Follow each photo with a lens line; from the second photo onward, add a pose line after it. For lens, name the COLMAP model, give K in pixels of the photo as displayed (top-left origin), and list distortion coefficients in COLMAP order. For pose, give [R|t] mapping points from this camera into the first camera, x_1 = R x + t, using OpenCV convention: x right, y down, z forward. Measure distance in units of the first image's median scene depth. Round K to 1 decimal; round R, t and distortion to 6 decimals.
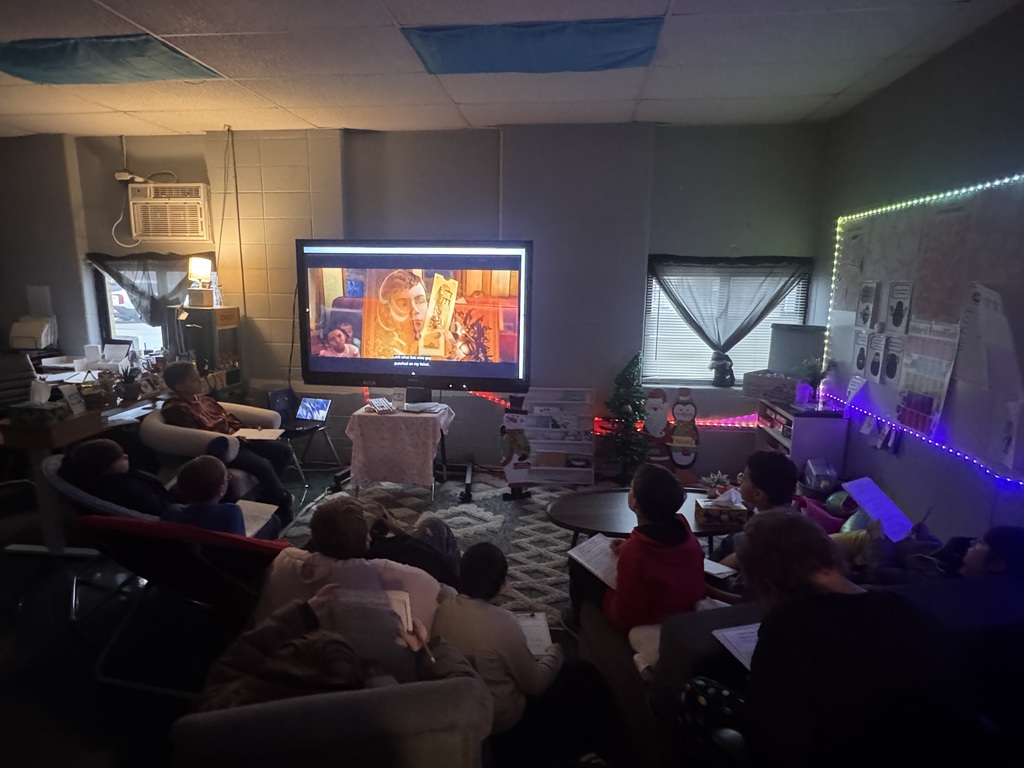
lens RADIAL K [[567.8, 0, 512.7], [0, 567.8, 388.3], [0, 0, 1]] dist [0.002156, 0.000204]
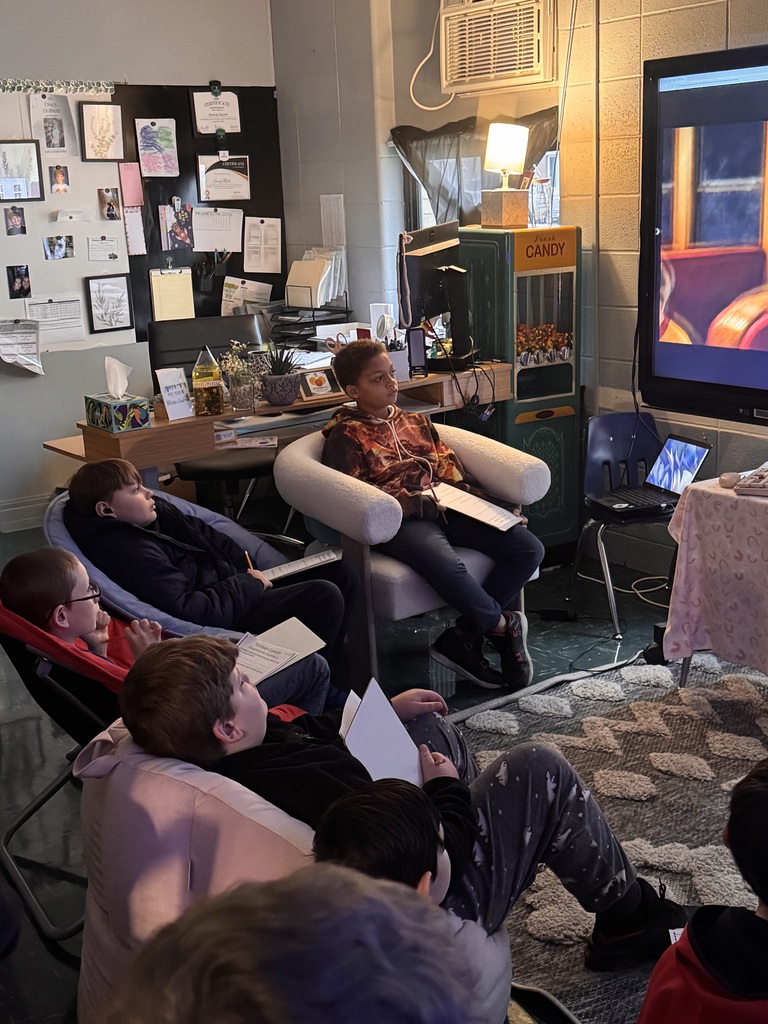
lens RADIAL K [[1376.2, 0, 384.1], [0, 1376.2, 511.0], [0, 0, 1]] dist [0.125517, 0.000000]
pose [[0.666427, 0.136891, -0.732895, 0.274538], [-0.091734, 0.990586, 0.101608, -0.016671], [0.739905, -0.000483, 0.672711, 0.139352]]
